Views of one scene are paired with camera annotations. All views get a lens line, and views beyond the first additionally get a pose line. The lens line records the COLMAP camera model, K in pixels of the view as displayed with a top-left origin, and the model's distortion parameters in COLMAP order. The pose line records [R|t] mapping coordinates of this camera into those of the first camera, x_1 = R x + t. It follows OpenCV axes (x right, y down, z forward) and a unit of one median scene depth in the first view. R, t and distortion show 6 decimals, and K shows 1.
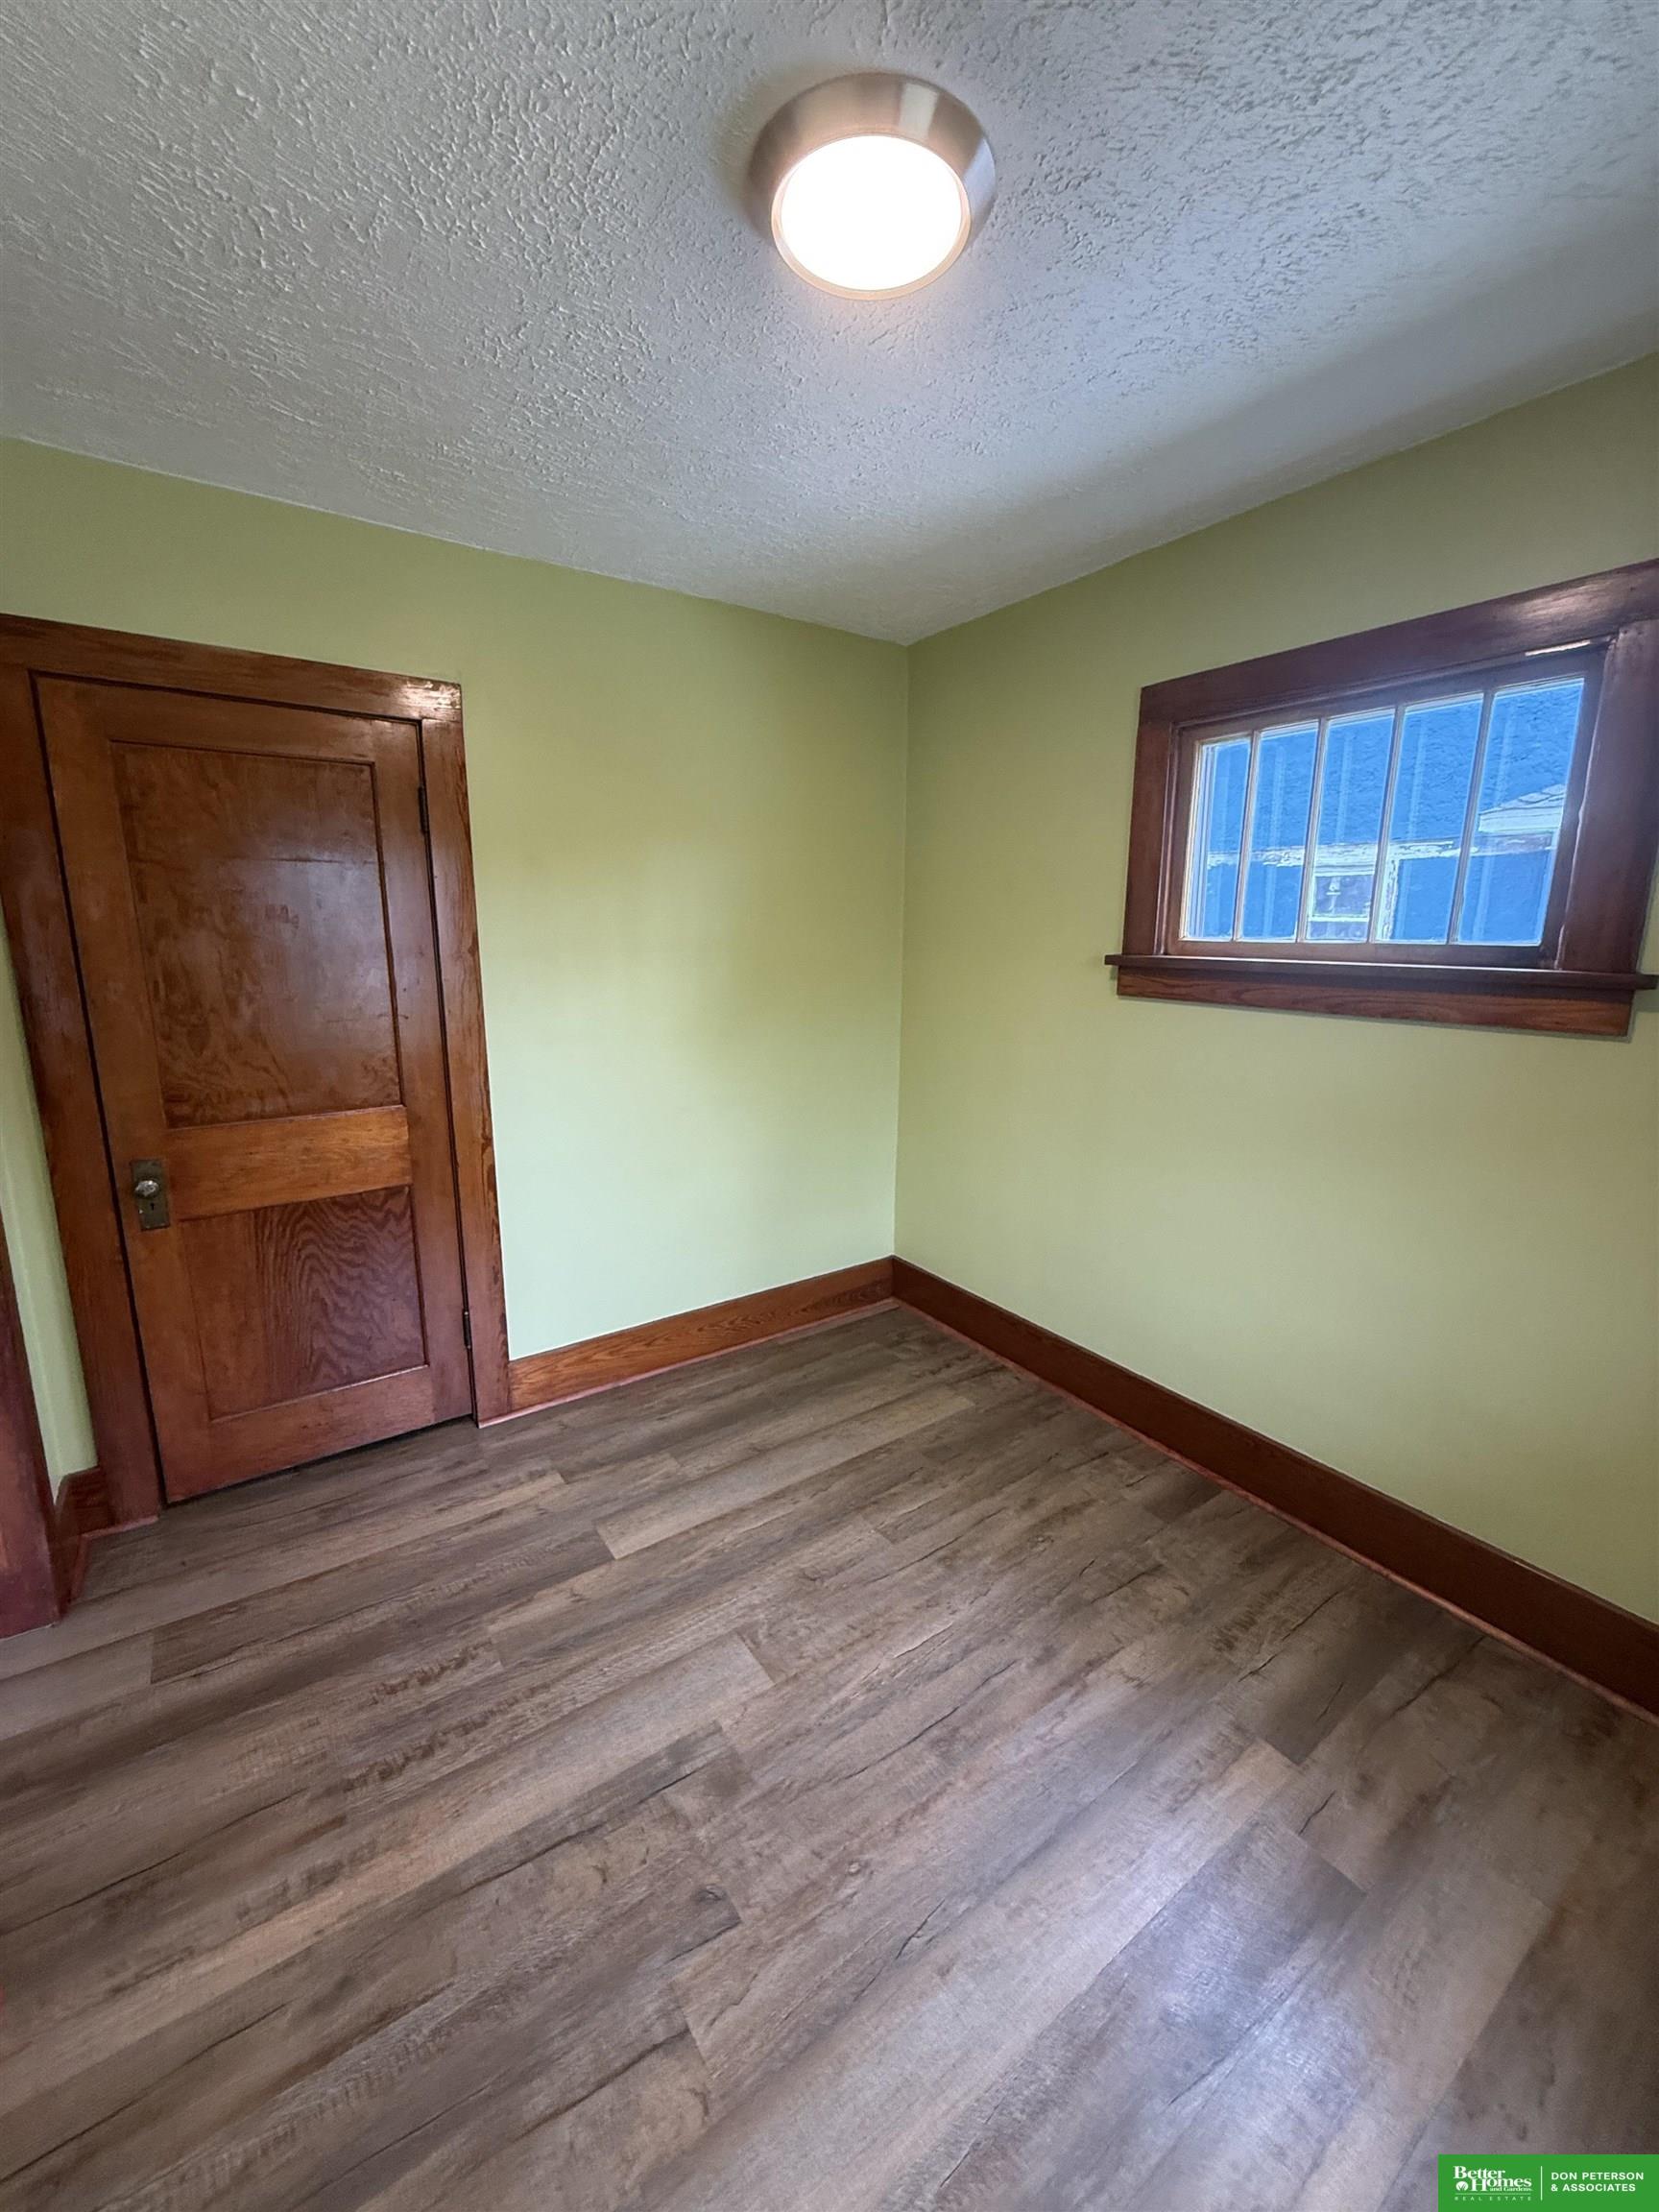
lens RADIAL K [[881.7, 0, 826.3], [0, 881.7, 1099.3], [0, 0, 1]] dist [-0.003222, 0.000266]
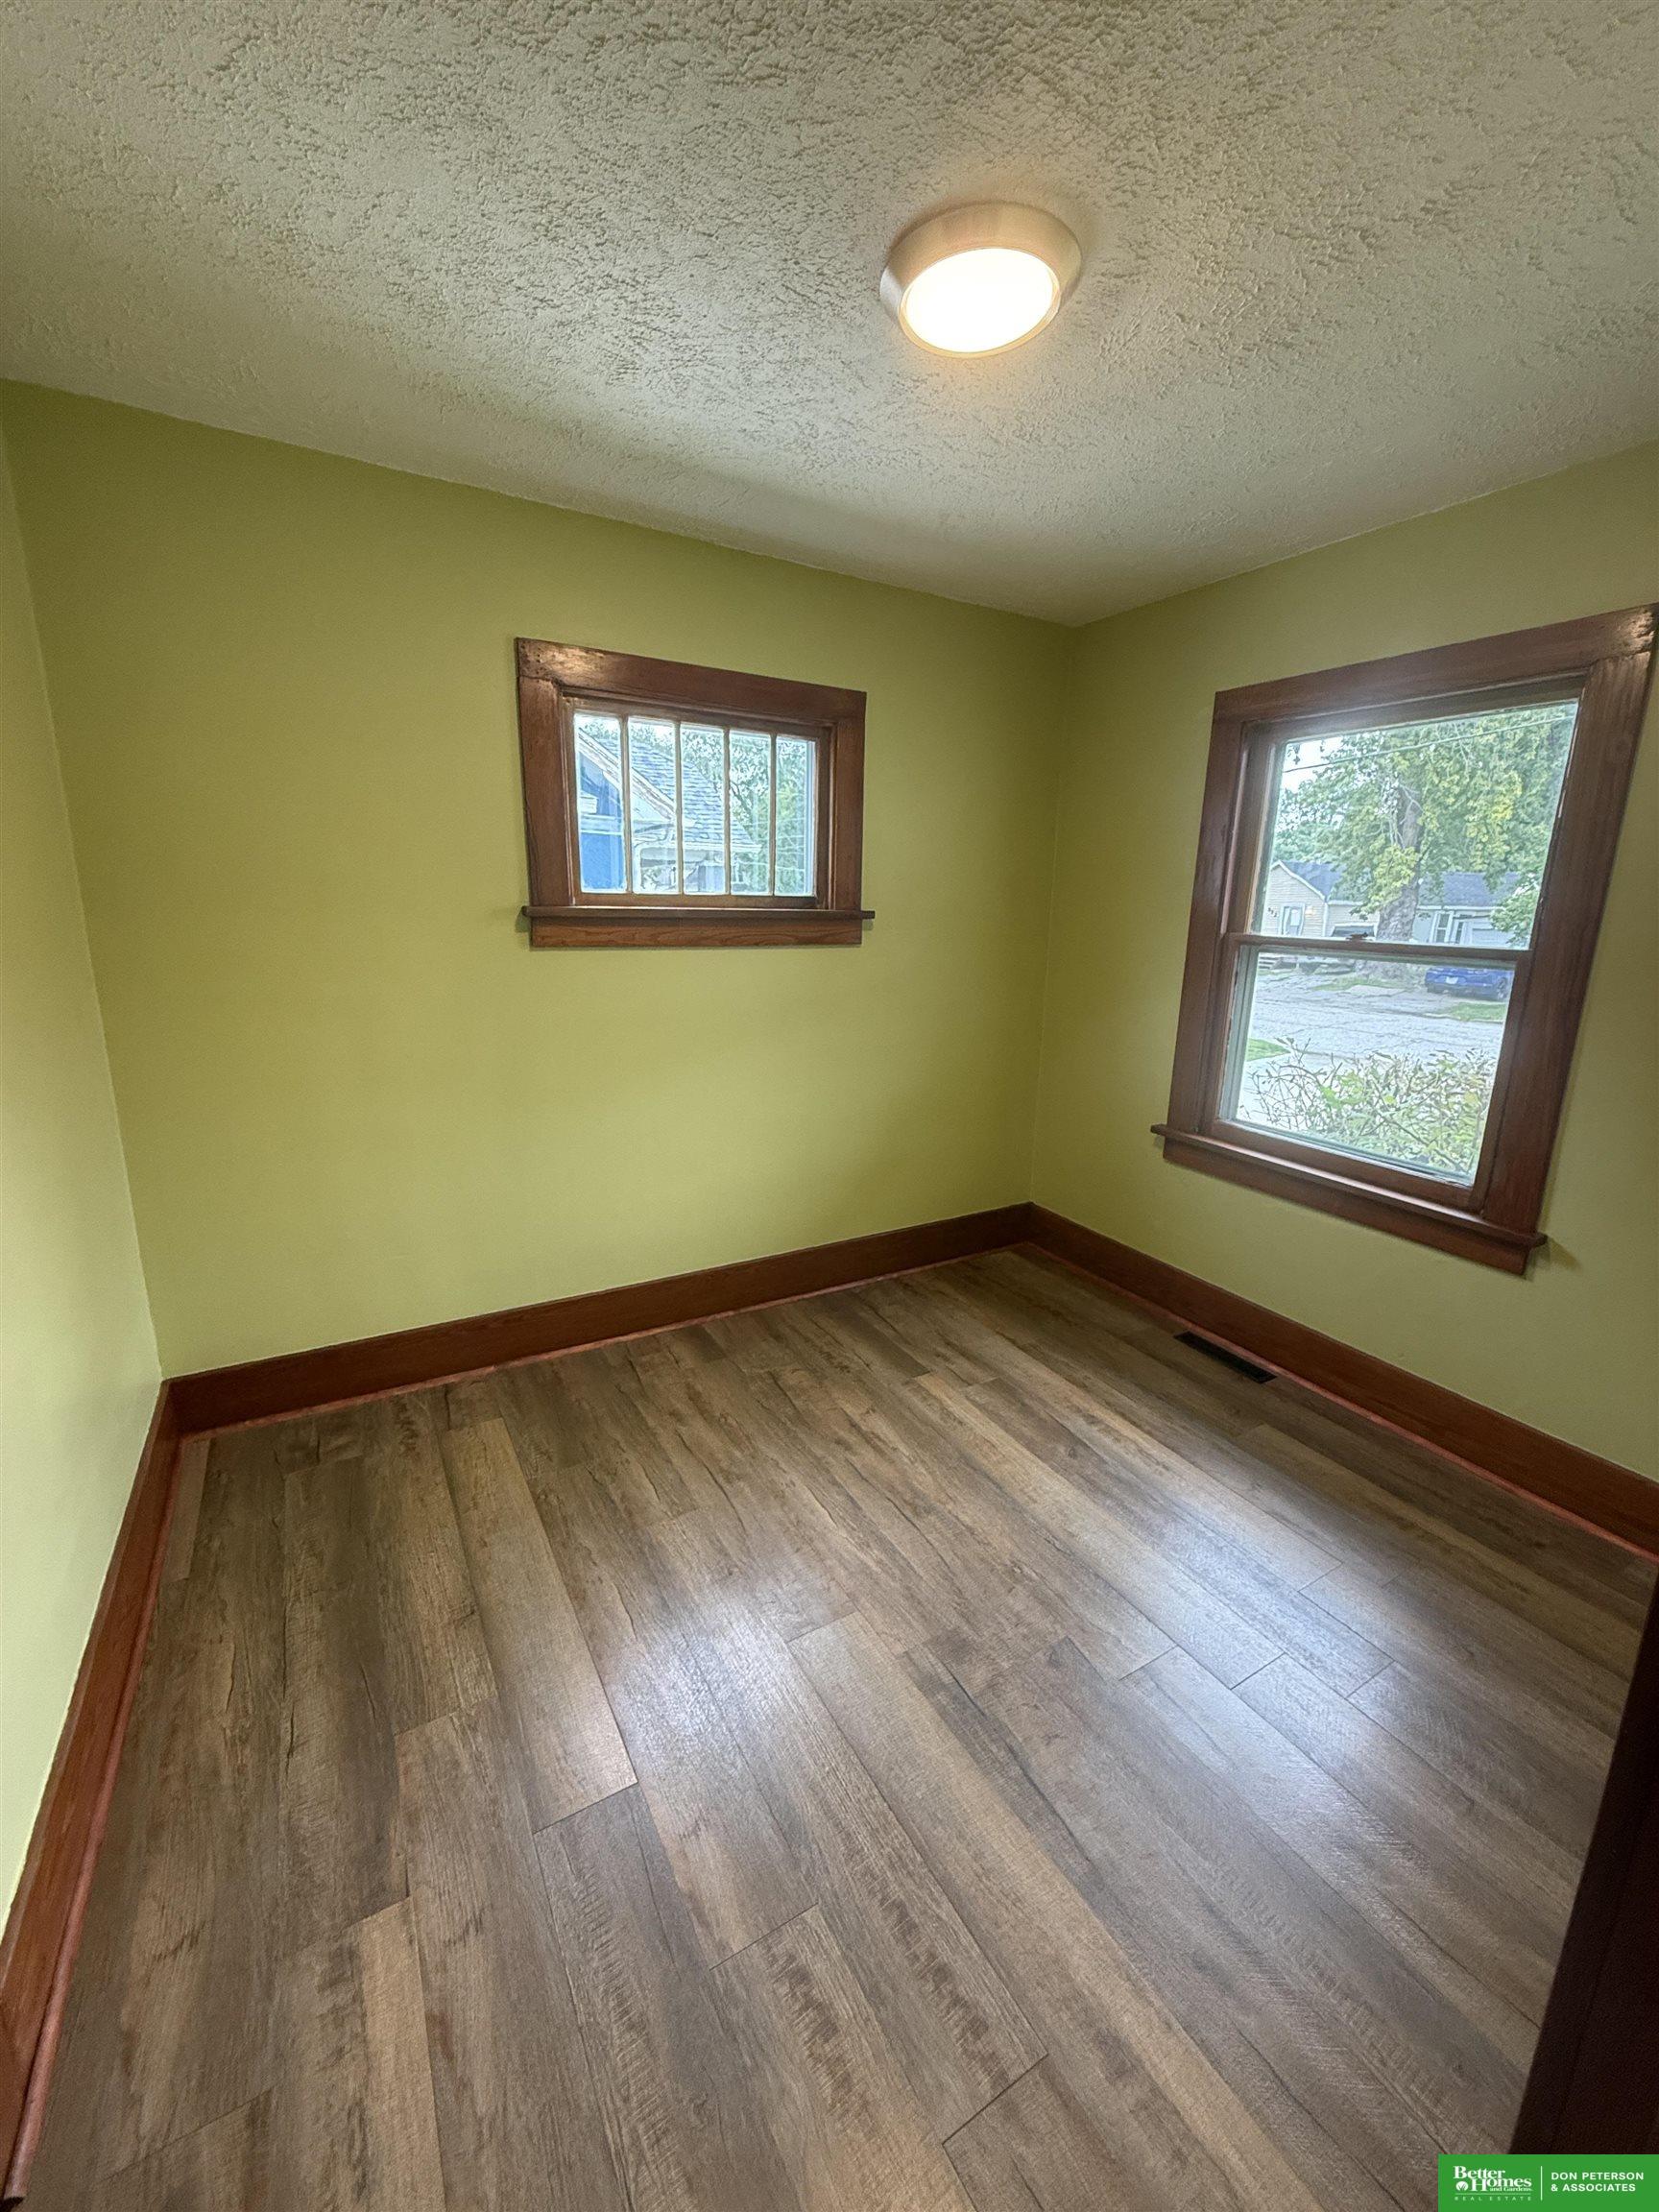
lens RADIAL K [[881.7, 0, 828.6], [0, 881.7, 1105.4], [0, 0, 1]] dist [-0.003222, 0.000266]
pose [[0.073749, -0.231357, 0.970069, -0.810448], [0.173575, 0.960850, 0.215962, -0.126077], [-0.982055, 0.152453, 0.111020, 0.712081]]
